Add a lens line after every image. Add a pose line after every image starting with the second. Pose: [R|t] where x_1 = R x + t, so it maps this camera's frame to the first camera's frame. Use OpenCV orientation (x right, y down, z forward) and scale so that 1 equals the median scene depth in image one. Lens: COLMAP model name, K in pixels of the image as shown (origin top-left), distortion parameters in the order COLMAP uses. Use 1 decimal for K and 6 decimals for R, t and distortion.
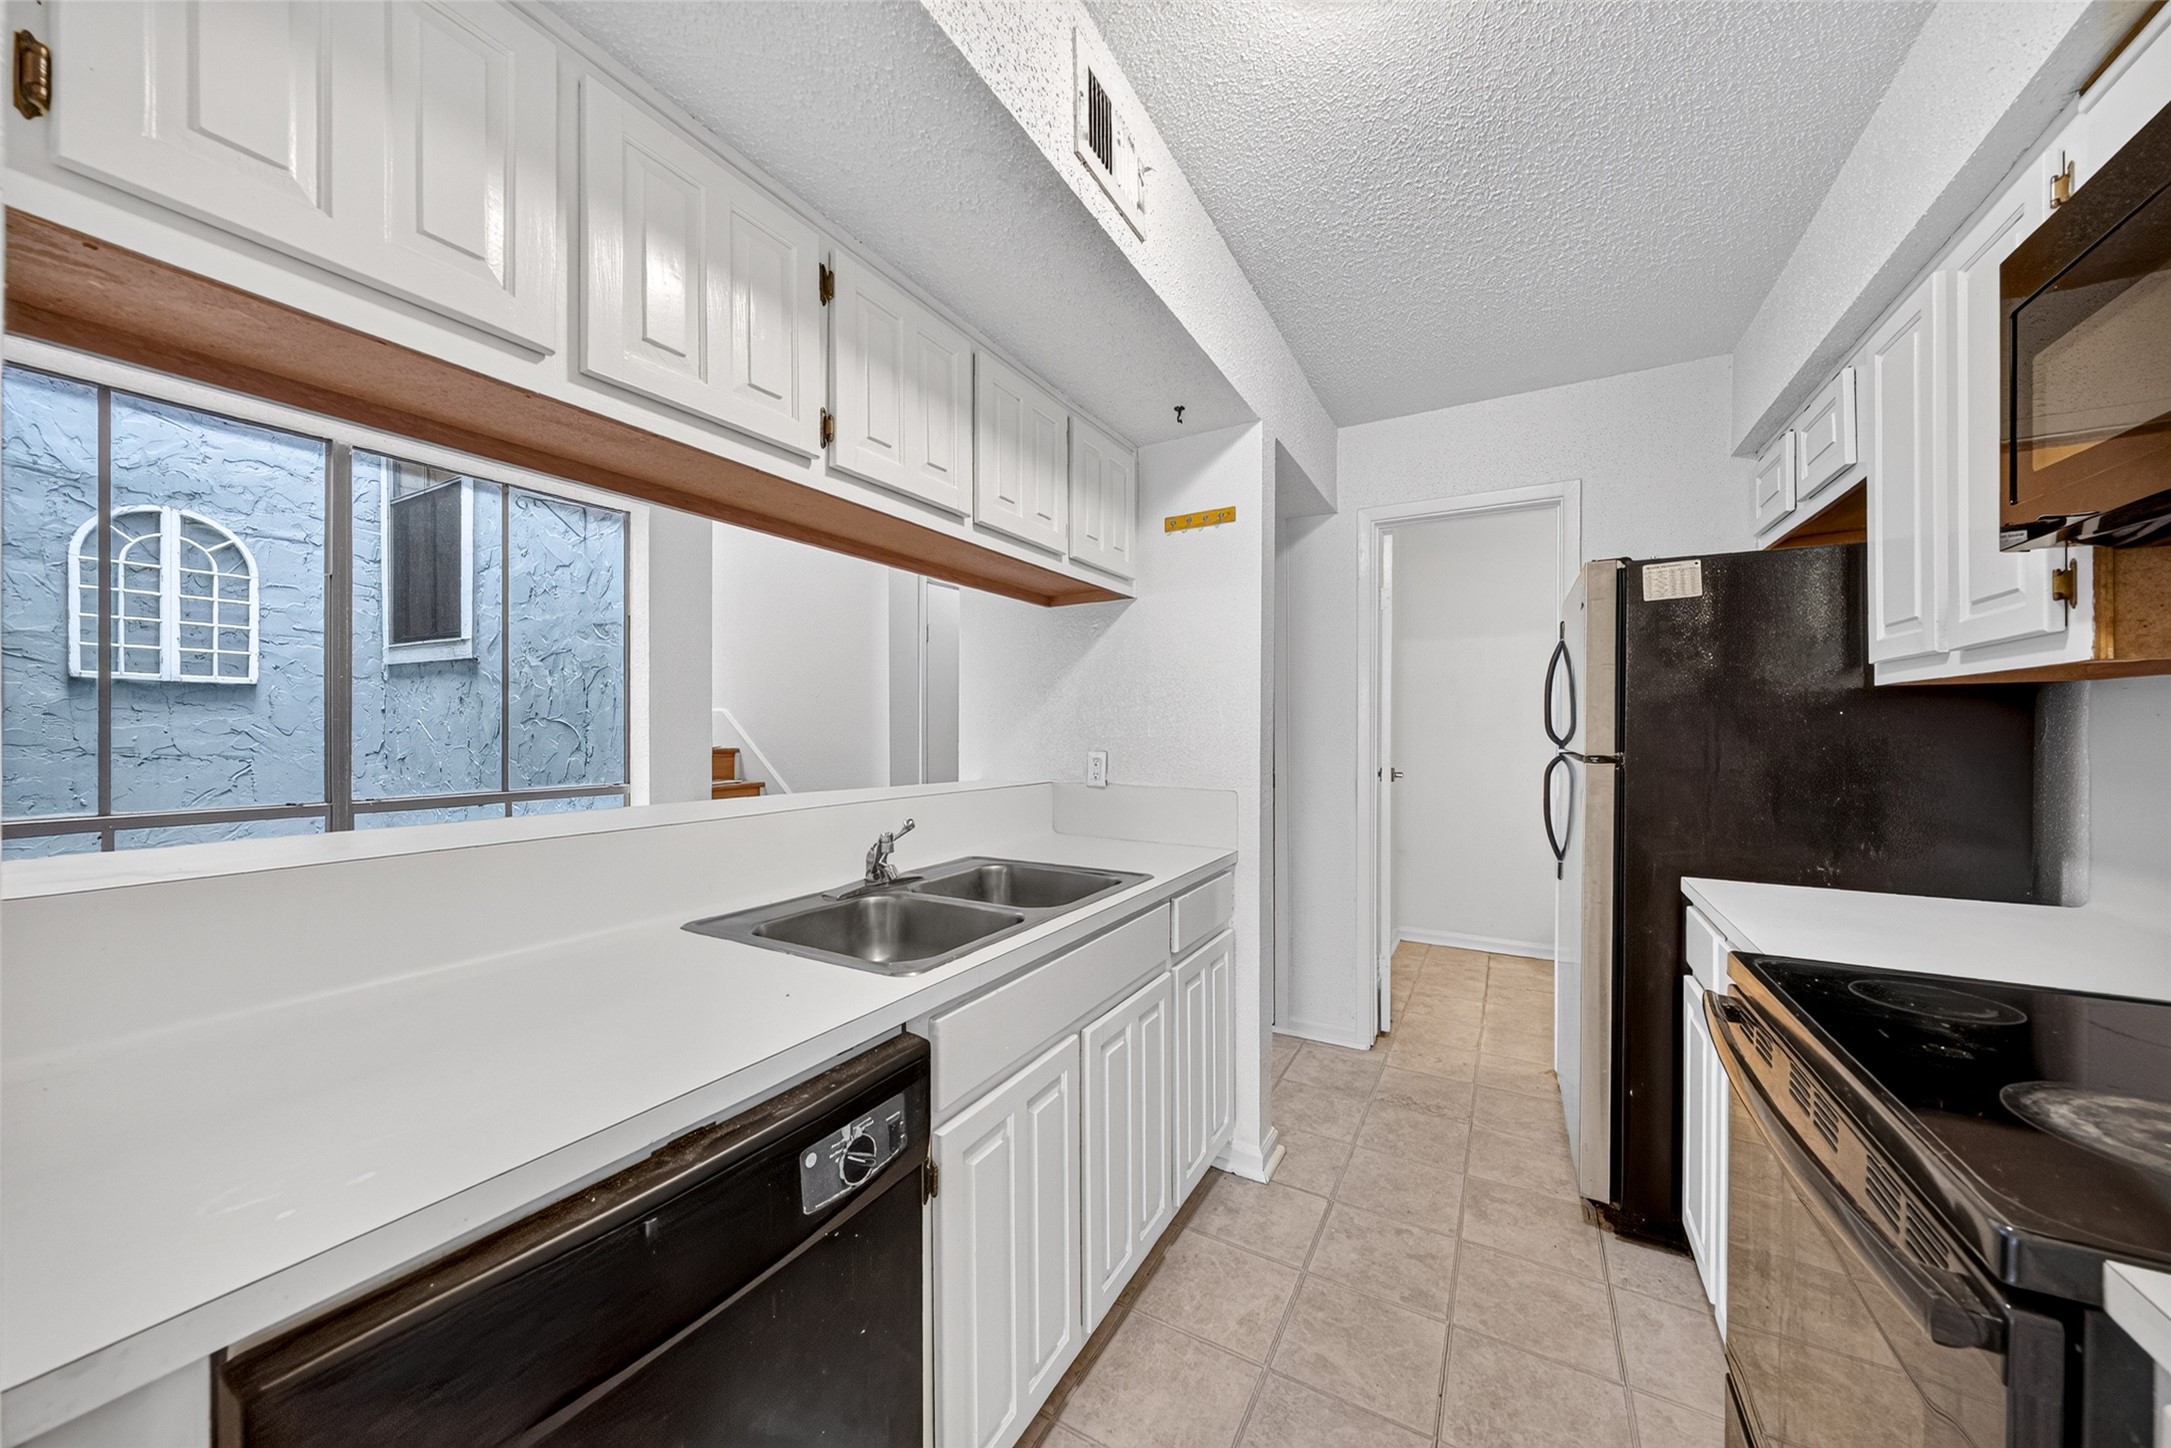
lens RADIAL K [[747.0, 0, 1085.5], [0, 747.0, 724.0], [0, 0, 1]] dist [-0.000262, -0.000107]
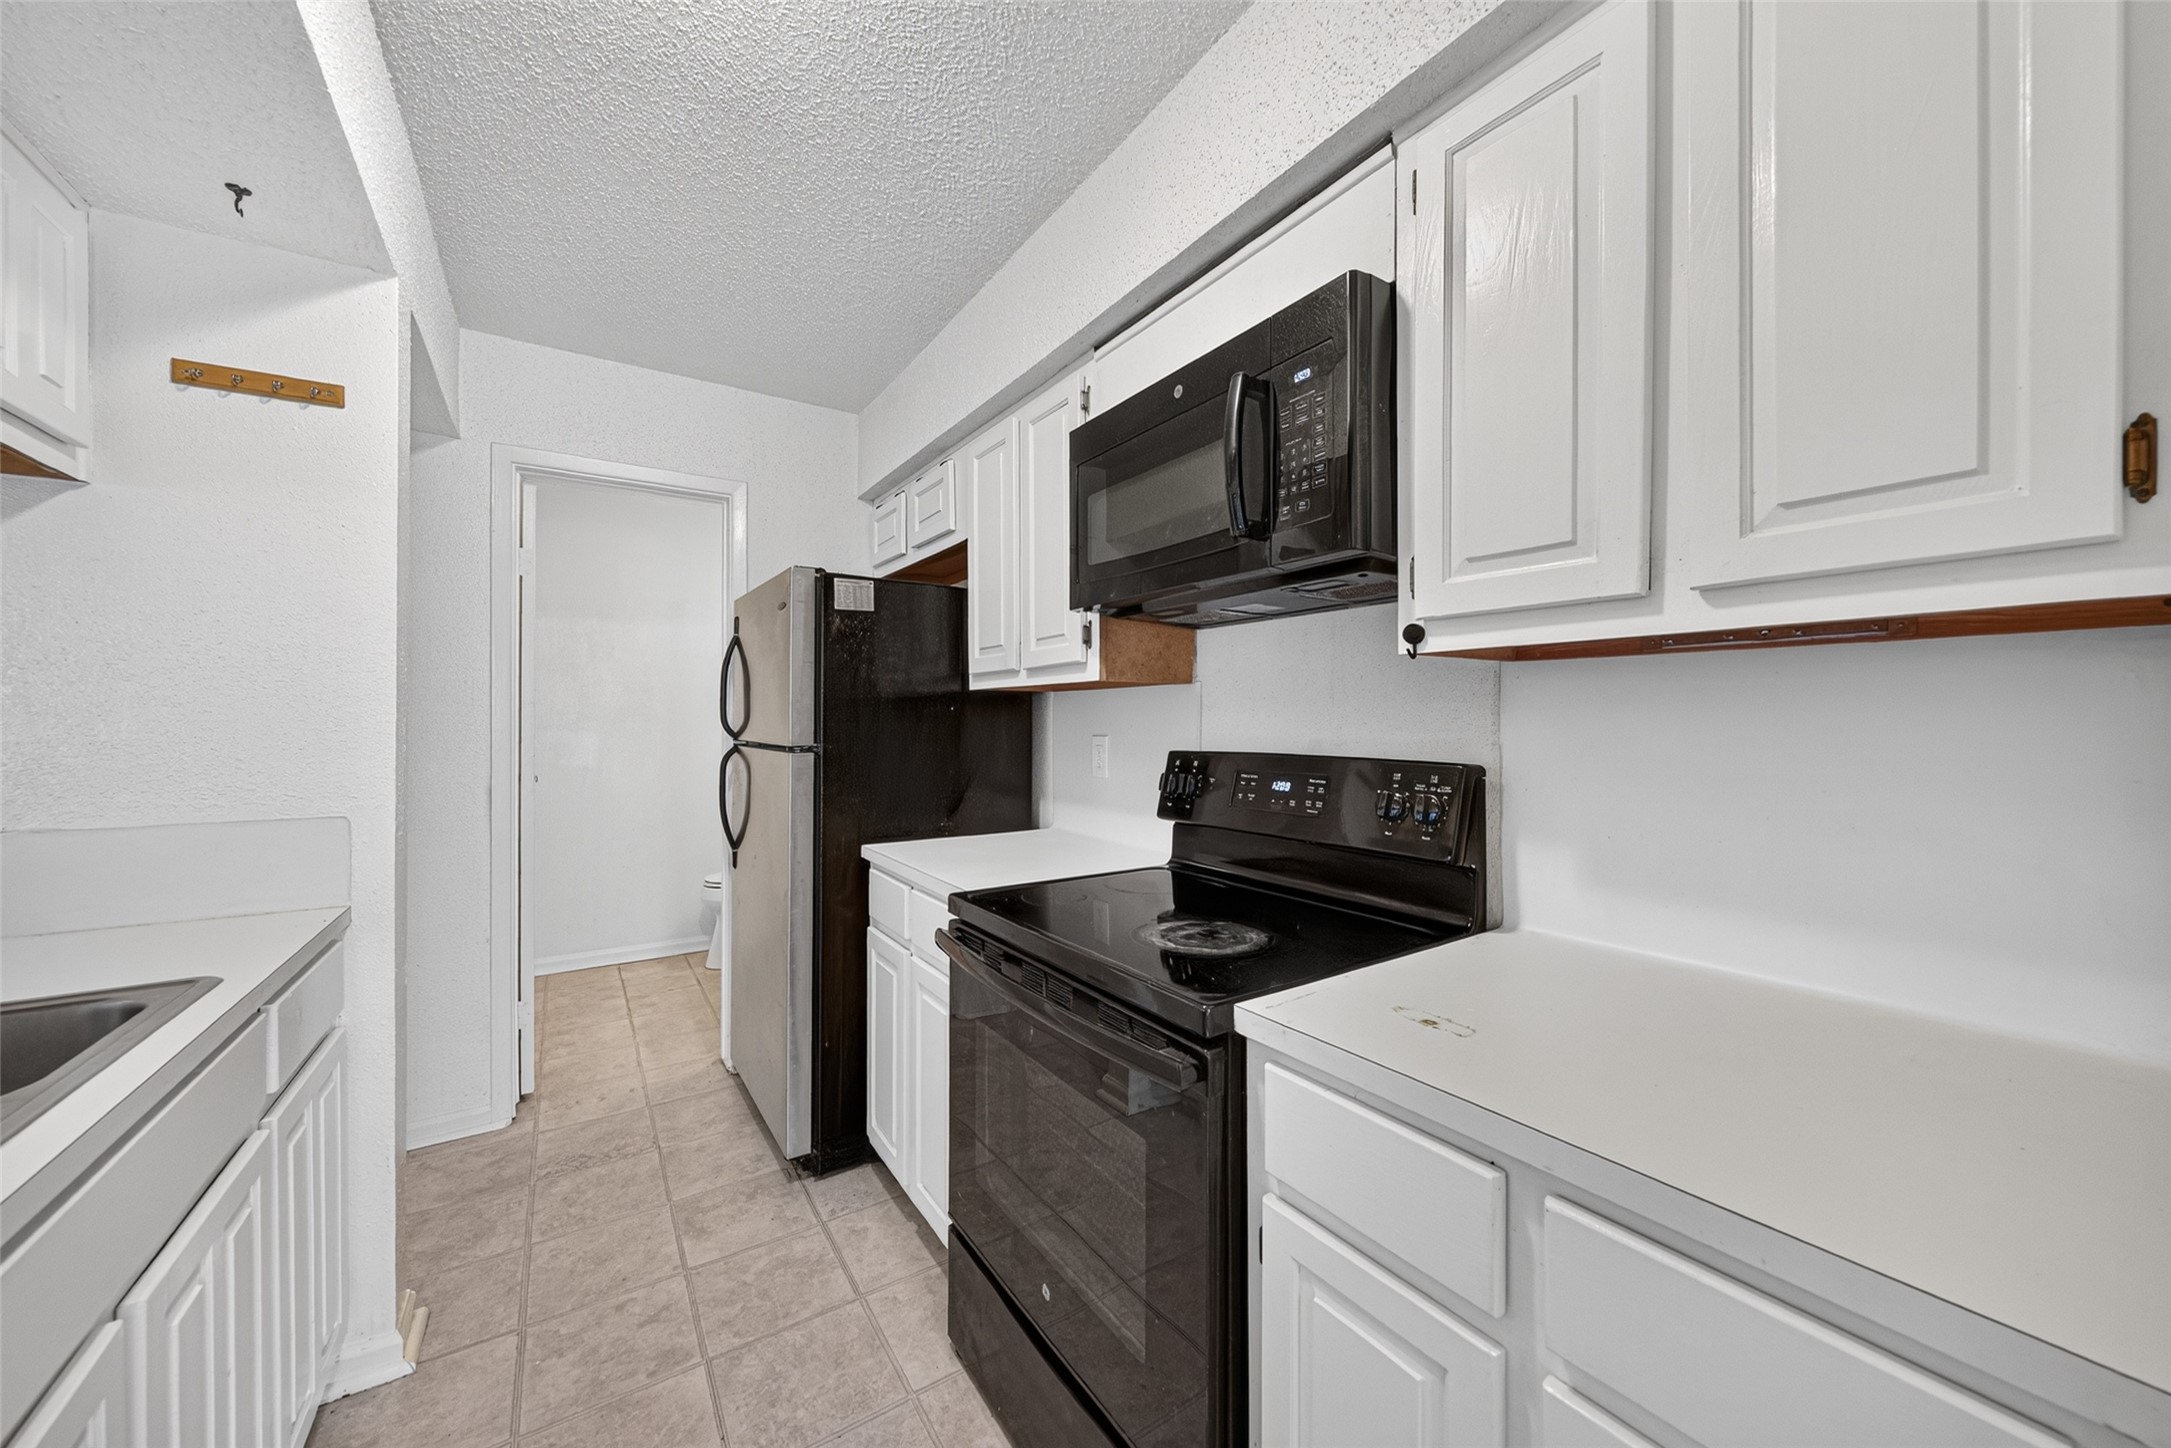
lens RADIAL K [[778.9, 0, 1087.8], [0, 778.9, 716.3], [0, 0, 1]] dist [0.000168, -0.000096]
pose [[0.445986, 0.003307, 0.895034, -0.150801], [-0.002947, 0.999993, -0.002226, 0.000608], [-0.895035, -0.001645, 0.445993, 0.126952]]
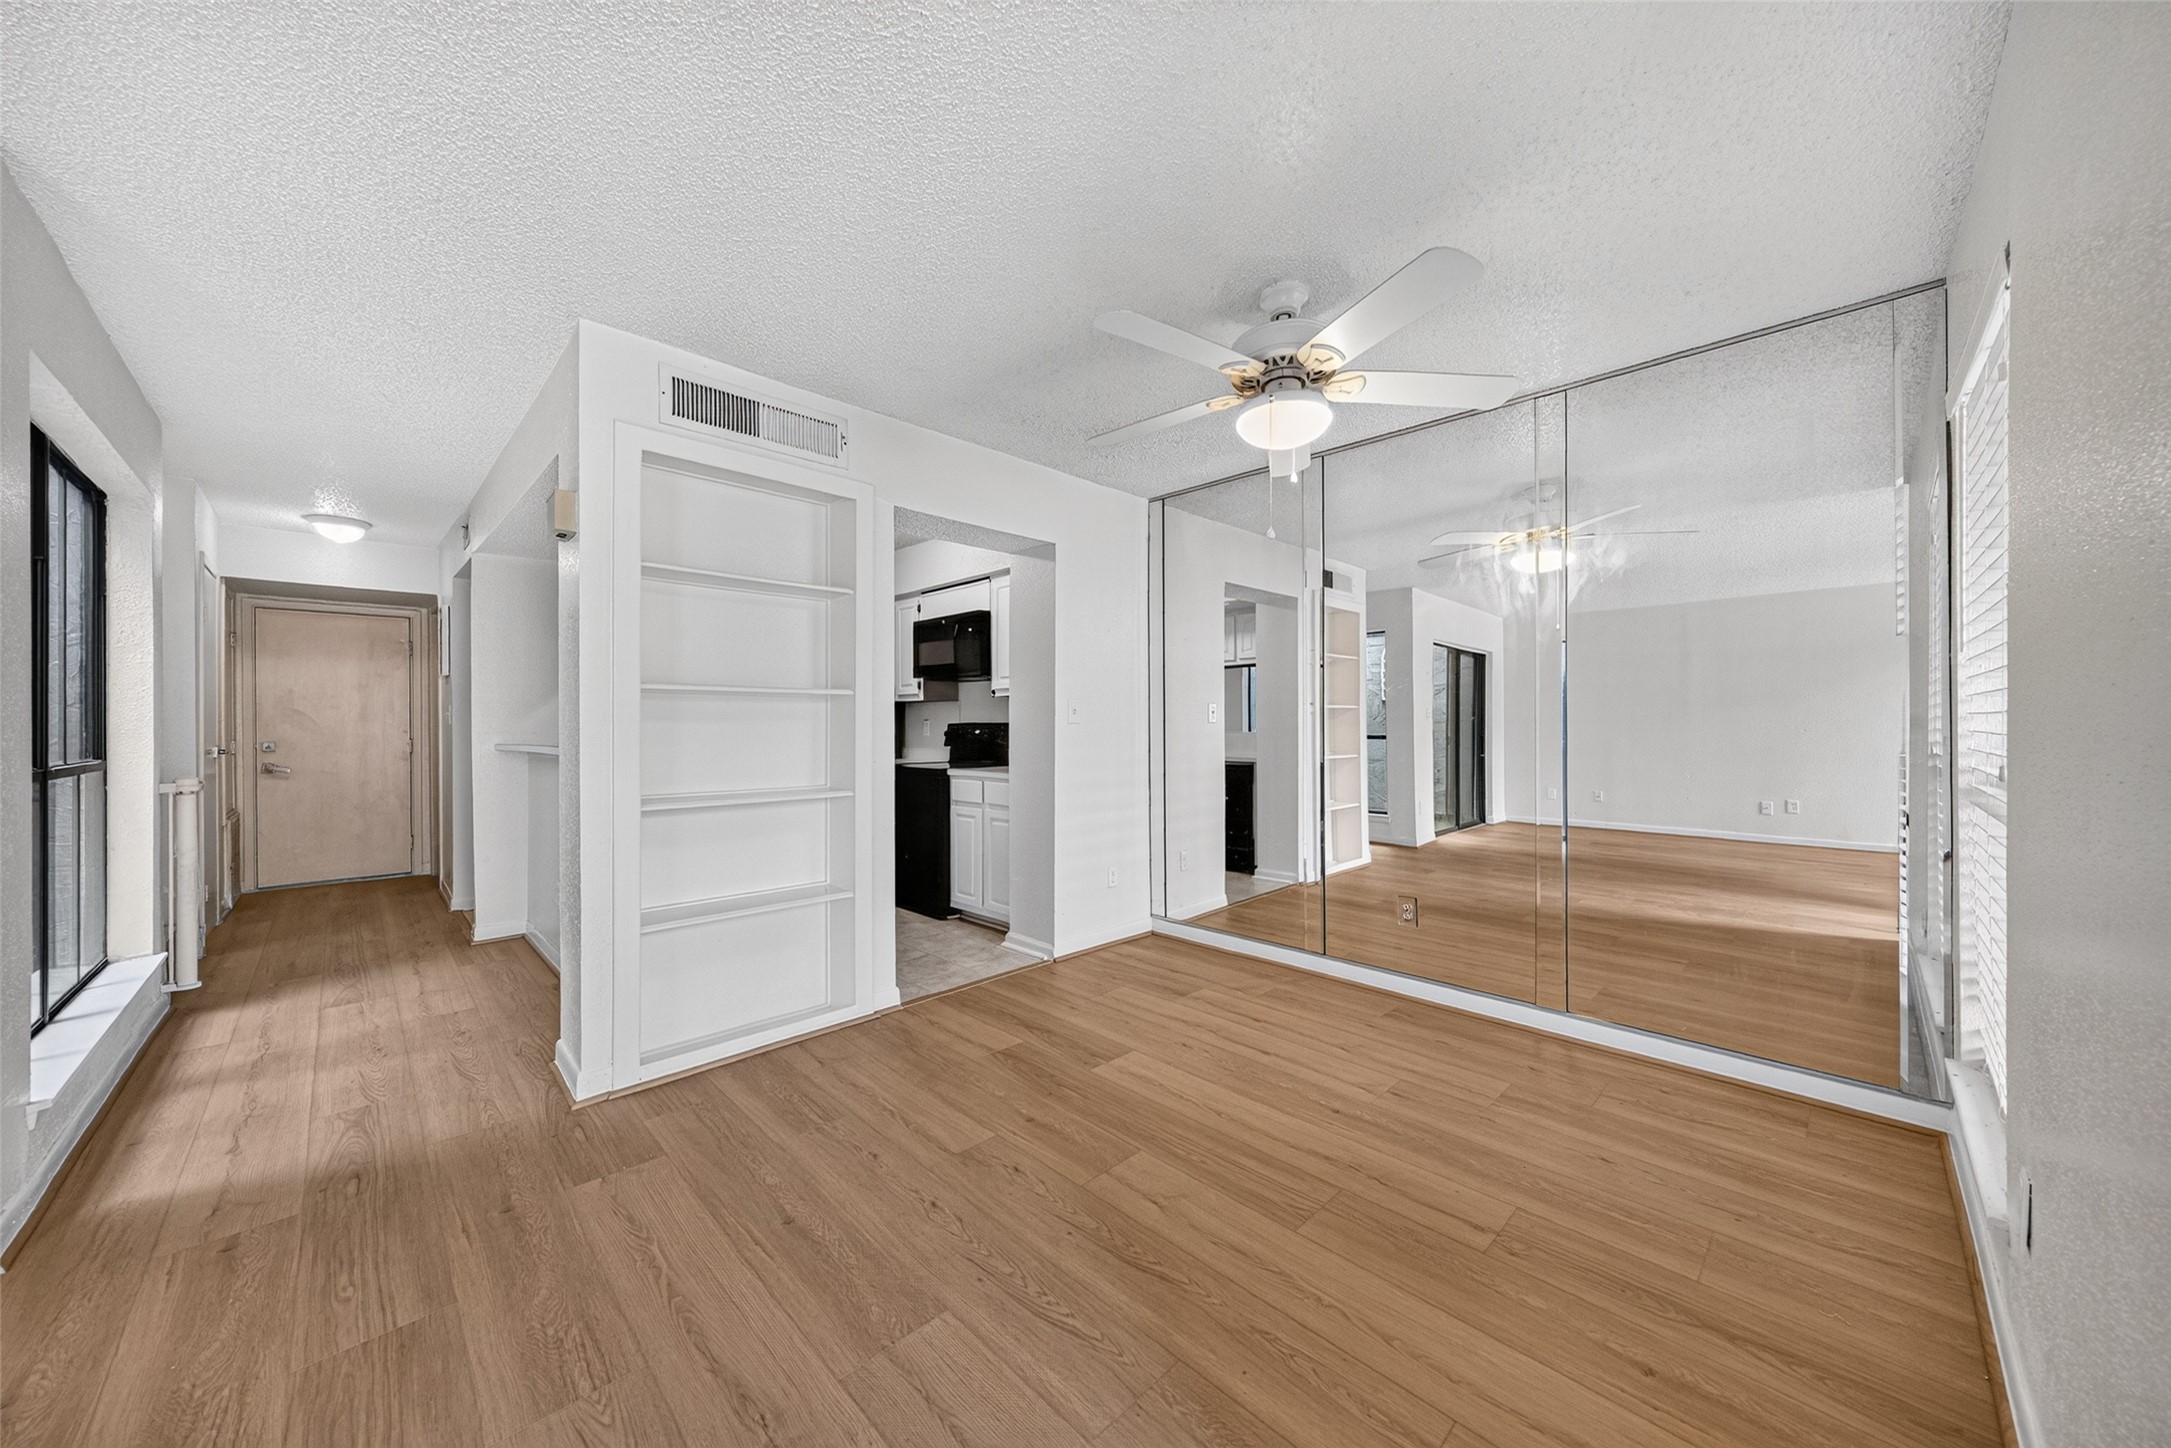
lens RADIAL K [[747.0, 0, 1085.5], [0, 747.0, 724.0], [0, 0, 1]] dist [-0.000262, -0.000107]
pose [[0.266944, 0.000567, 0.963712, -1.939025], [-0.000228, 1.000000, -0.000525, 0.047178], [-0.963712, -0.000080, 0.266944, -0.854290]]
